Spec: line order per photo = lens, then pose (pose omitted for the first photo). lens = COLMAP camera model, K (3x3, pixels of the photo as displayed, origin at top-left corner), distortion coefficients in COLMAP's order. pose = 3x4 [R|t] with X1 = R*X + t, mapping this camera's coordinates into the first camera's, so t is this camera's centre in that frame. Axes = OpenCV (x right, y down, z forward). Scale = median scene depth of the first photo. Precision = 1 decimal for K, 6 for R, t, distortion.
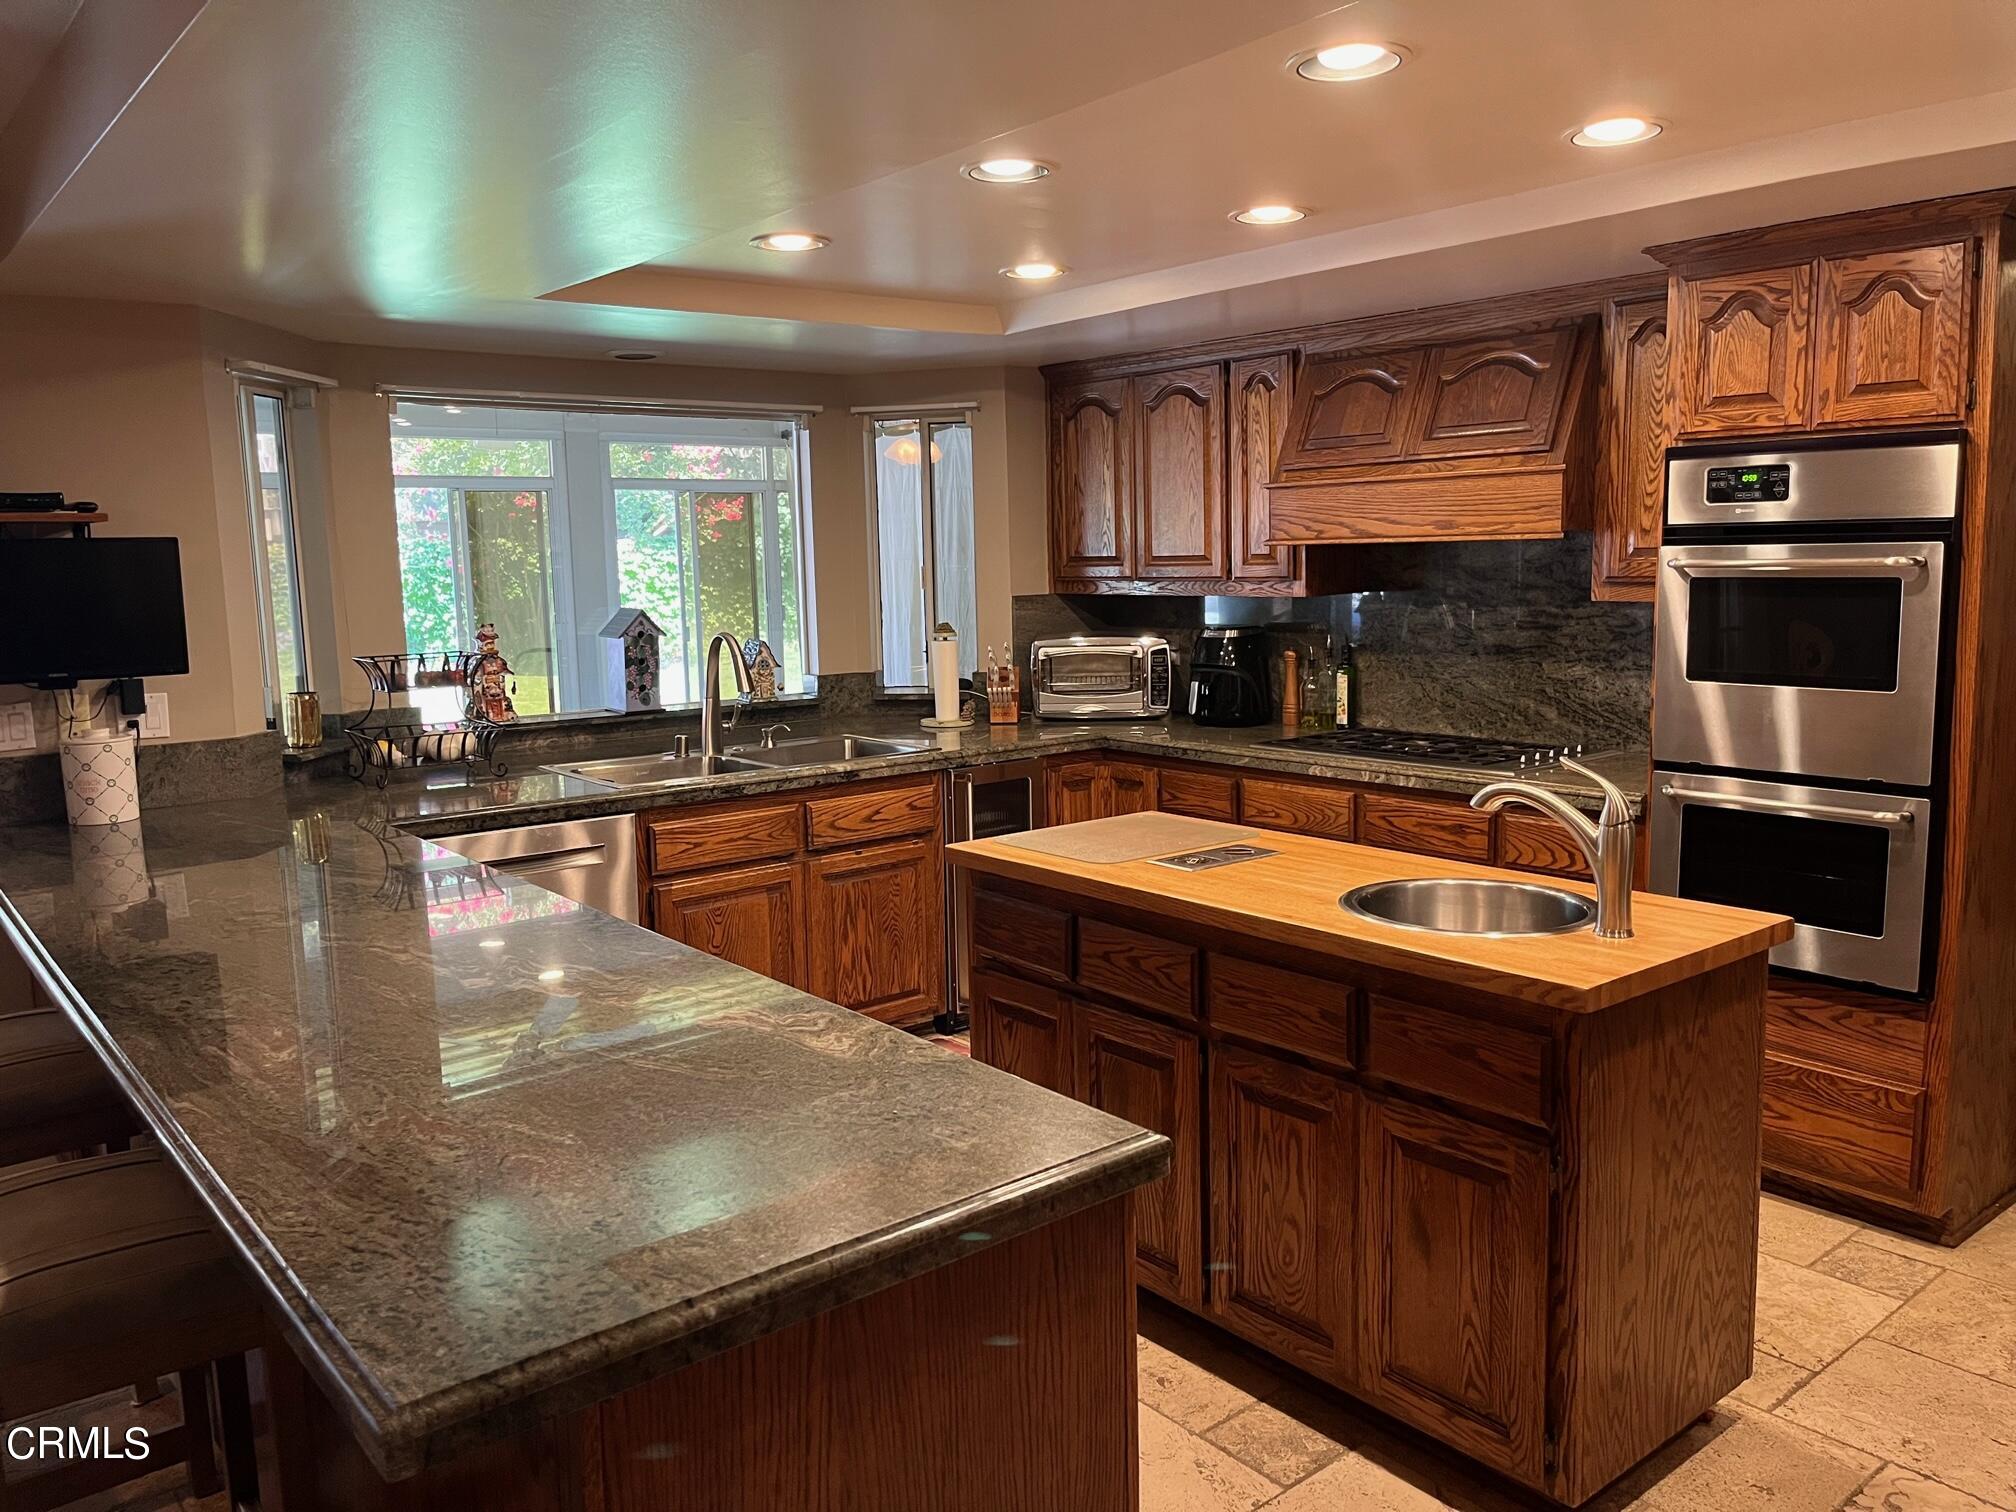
lens RADIAL K [[1529.7, 0, 1015.6], [0, 1529.7, 749.8], [0, 0, 1]] dist [0.071613, -0.105443]
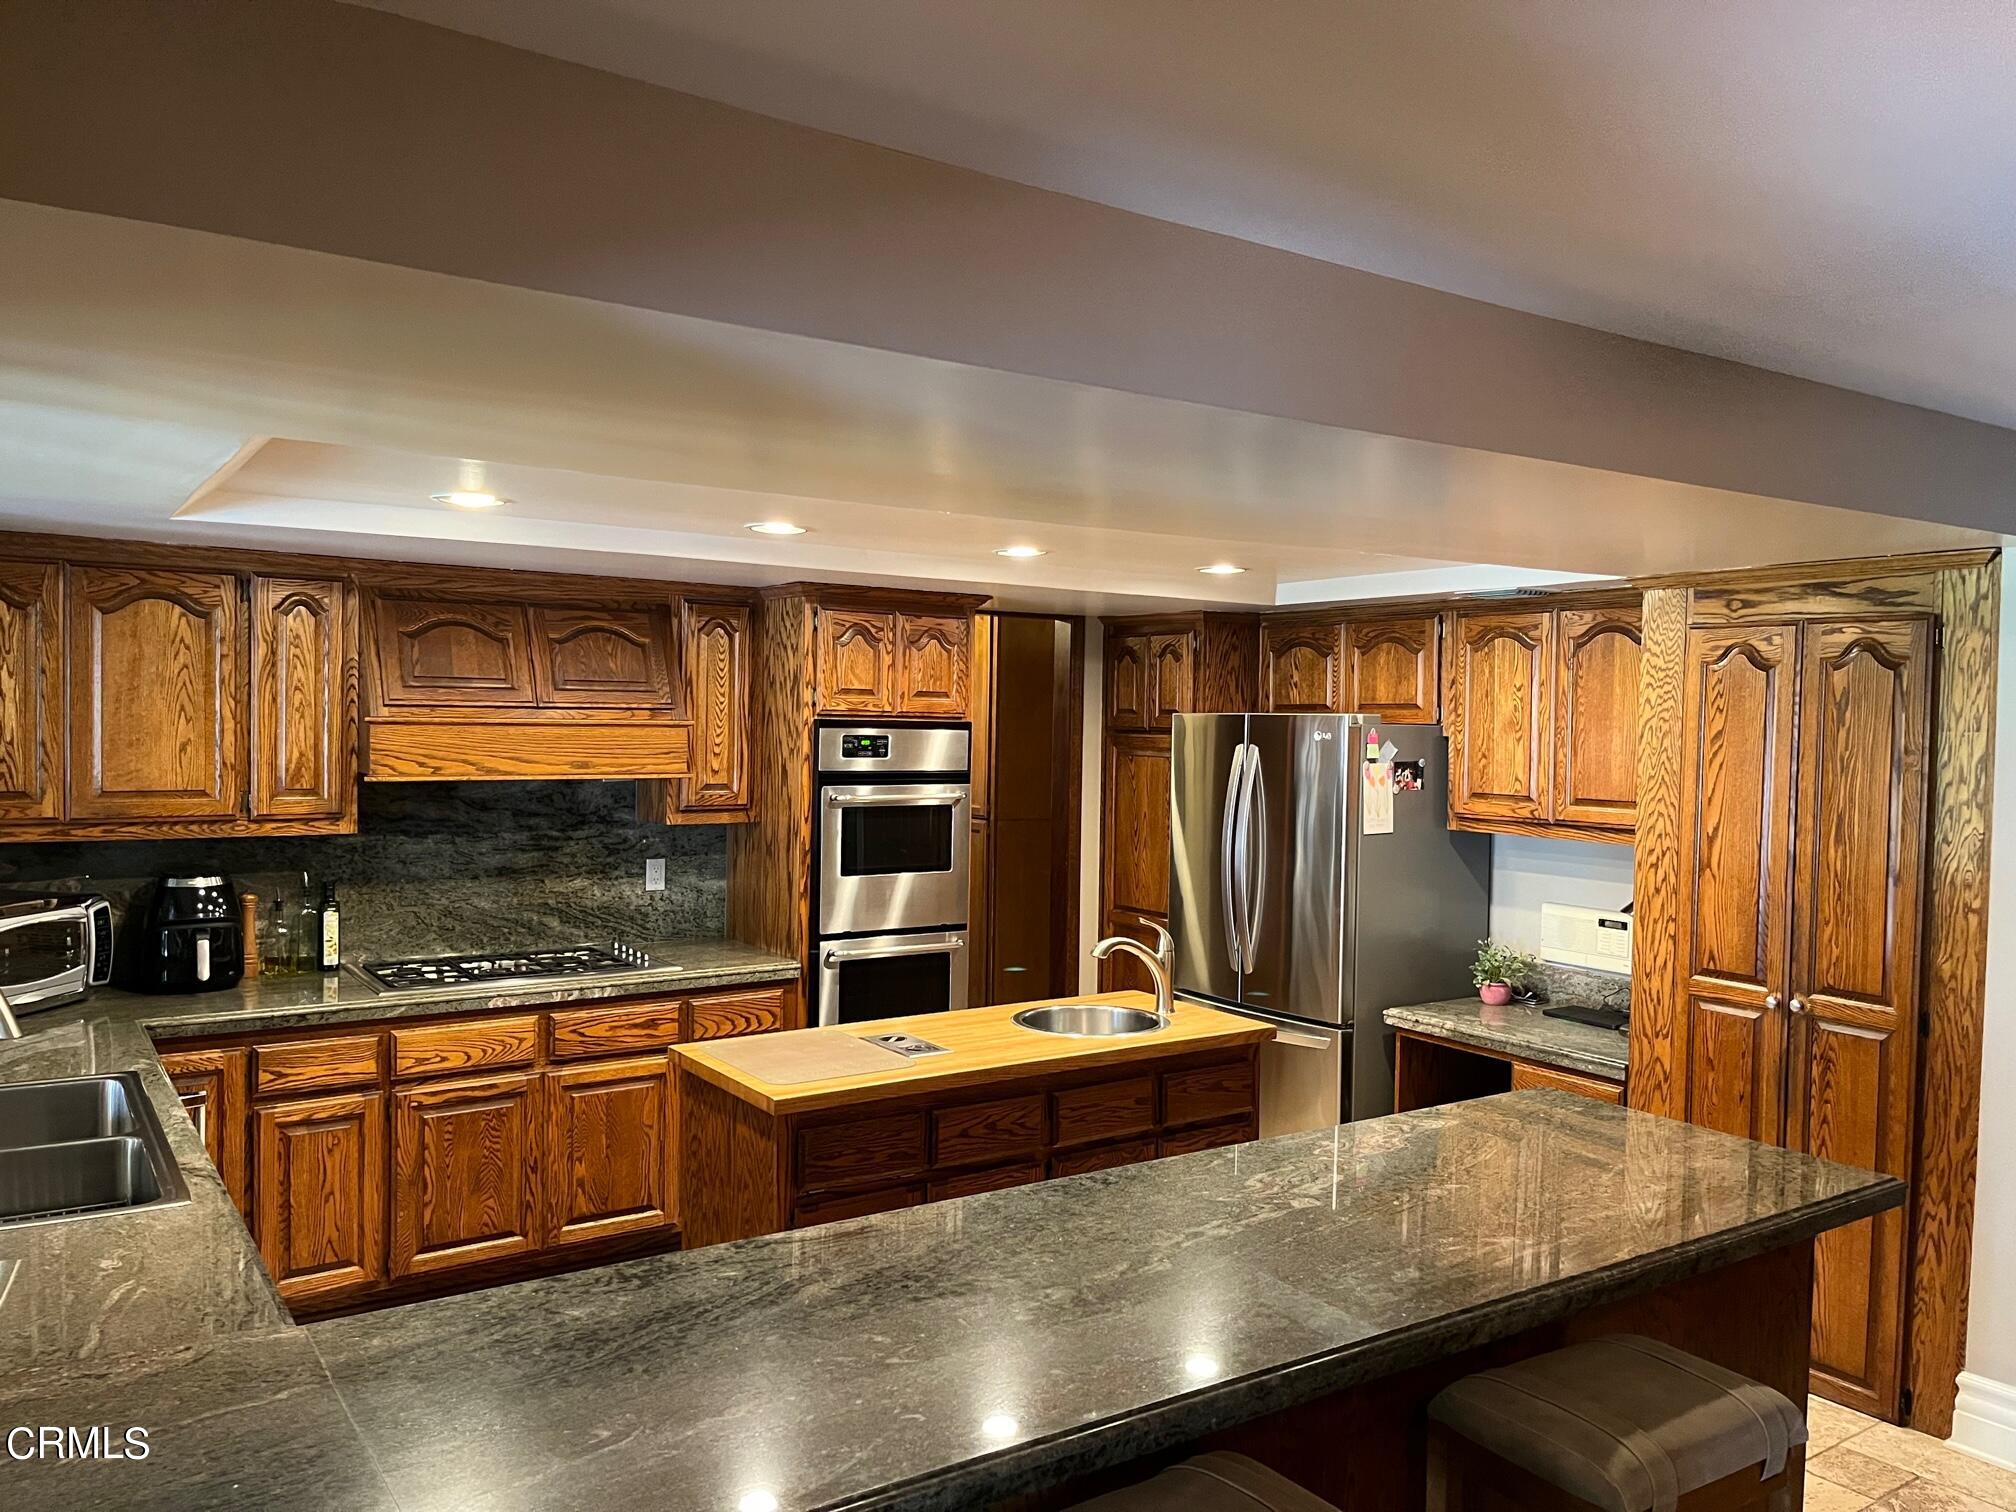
lens RADIAL K [[1529.7, 0, 1015.6], [0, 1529.7, 749.8], [0, 0, 1]] dist [0.071613, -0.105443]
pose [[0.083868, -0.001533, 0.996476, -0.825581], [0.110274, 0.993871, -0.007753, -0.111609], [-0.990356, 0.110536, 0.083523, 0.576876]]
